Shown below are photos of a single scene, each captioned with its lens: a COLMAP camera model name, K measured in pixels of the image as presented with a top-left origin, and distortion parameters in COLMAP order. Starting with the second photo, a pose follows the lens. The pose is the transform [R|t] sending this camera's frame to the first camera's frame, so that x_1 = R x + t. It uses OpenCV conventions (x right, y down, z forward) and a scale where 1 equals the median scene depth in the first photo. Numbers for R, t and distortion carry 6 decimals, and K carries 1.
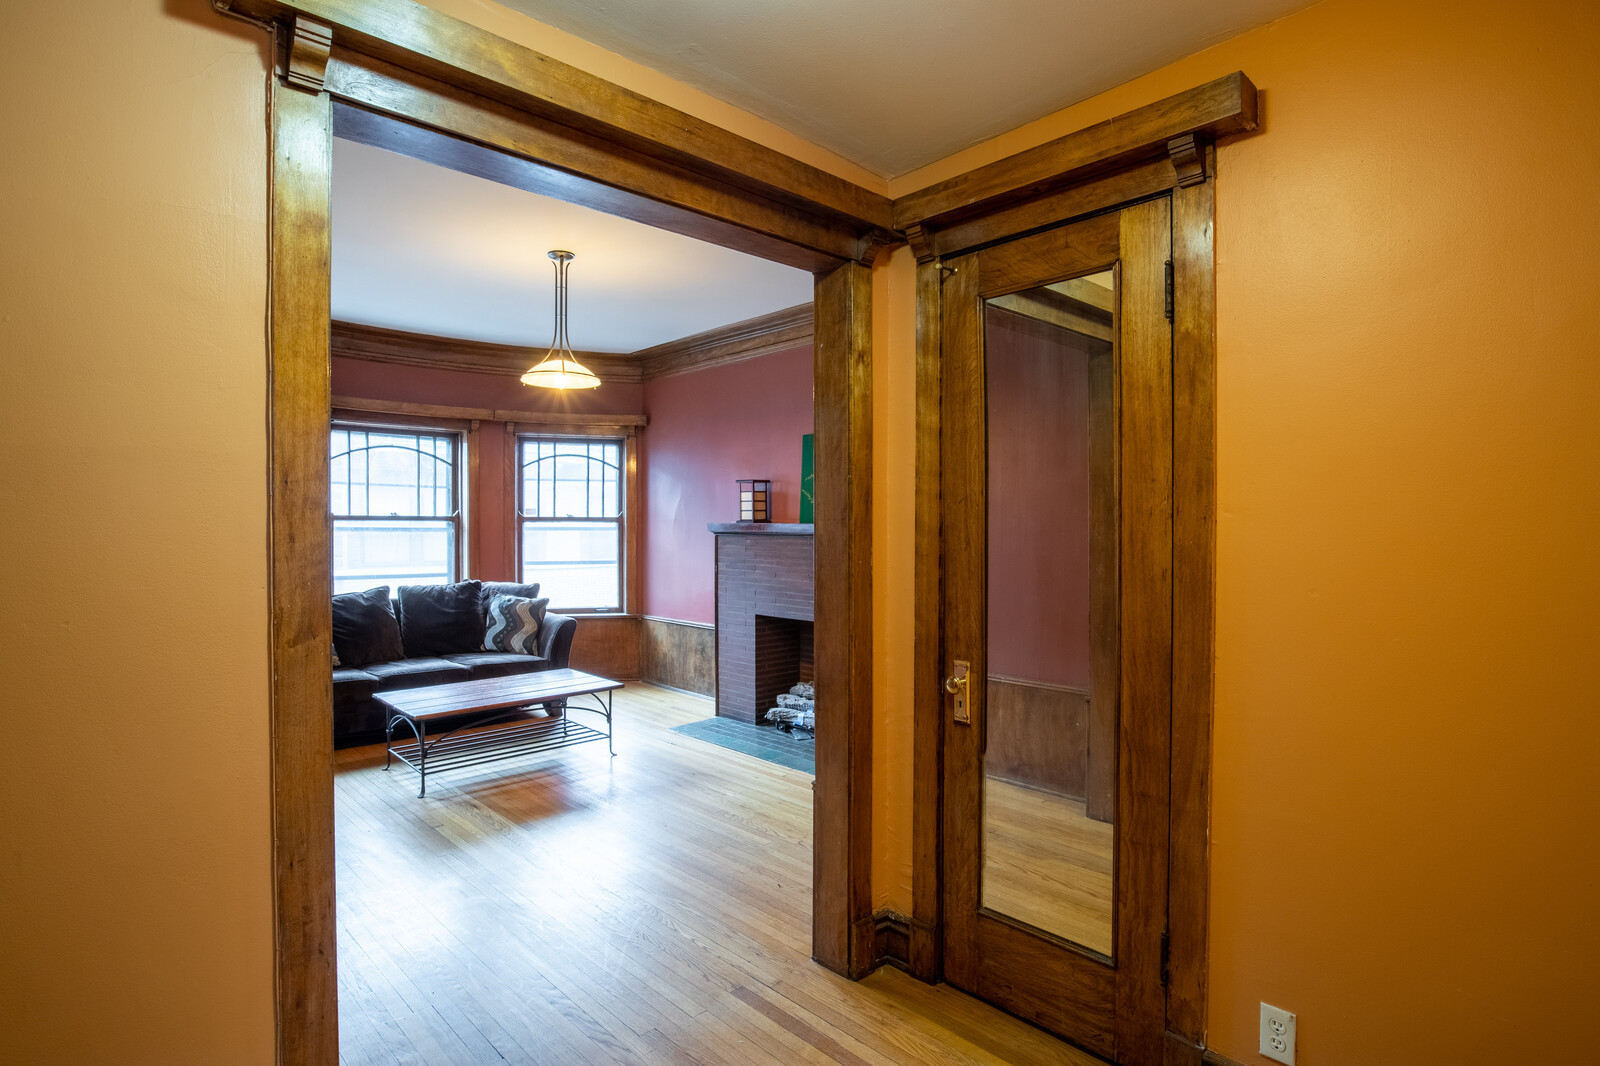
lens RADIAL K [[800.5, 0, 803.3], [0, 800.5, 541.0], [0, 0, 1]] dist [-0.014895, 0.000629]
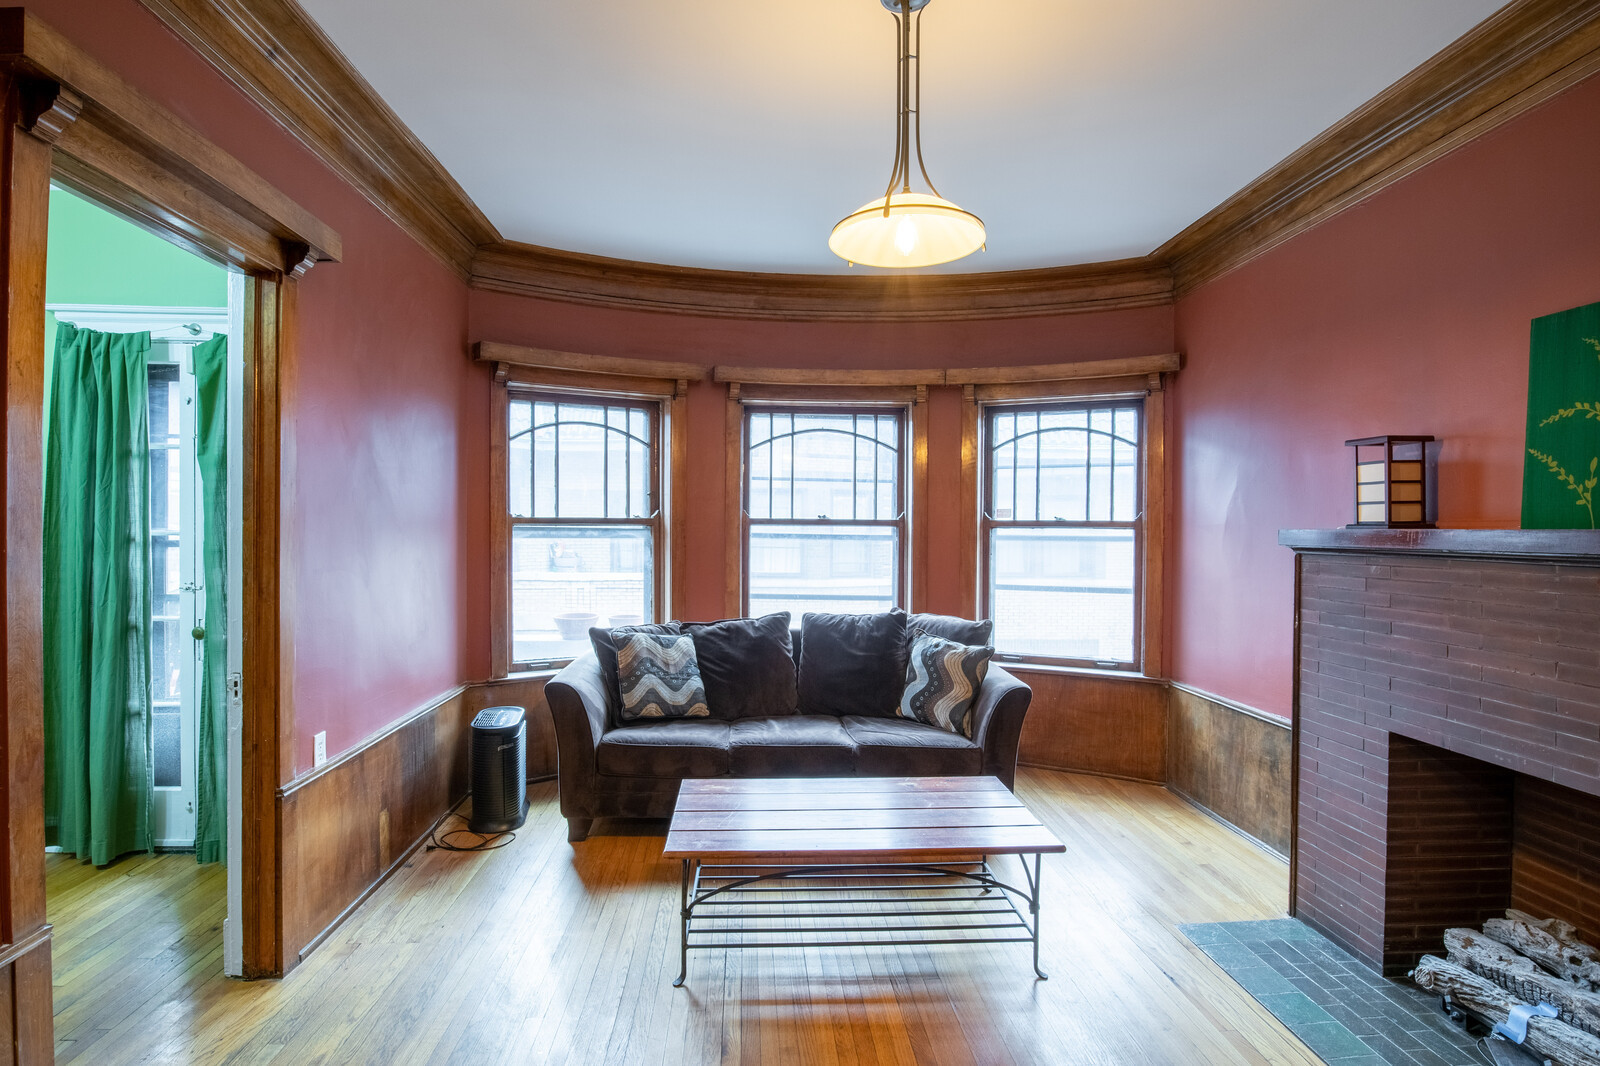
lens RADIAL K [[800.9, 0, 793.4], [0, 800.9, 536.0], [0, 0, 1]] dist [-0.046518, 0.013340]
pose [[0.747901, 0.007792, -0.663765, -0.018685], [-0.020937, 0.999710, -0.011856, -0.005849], [0.663480, 0.022765, 0.747848, 0.423655]]
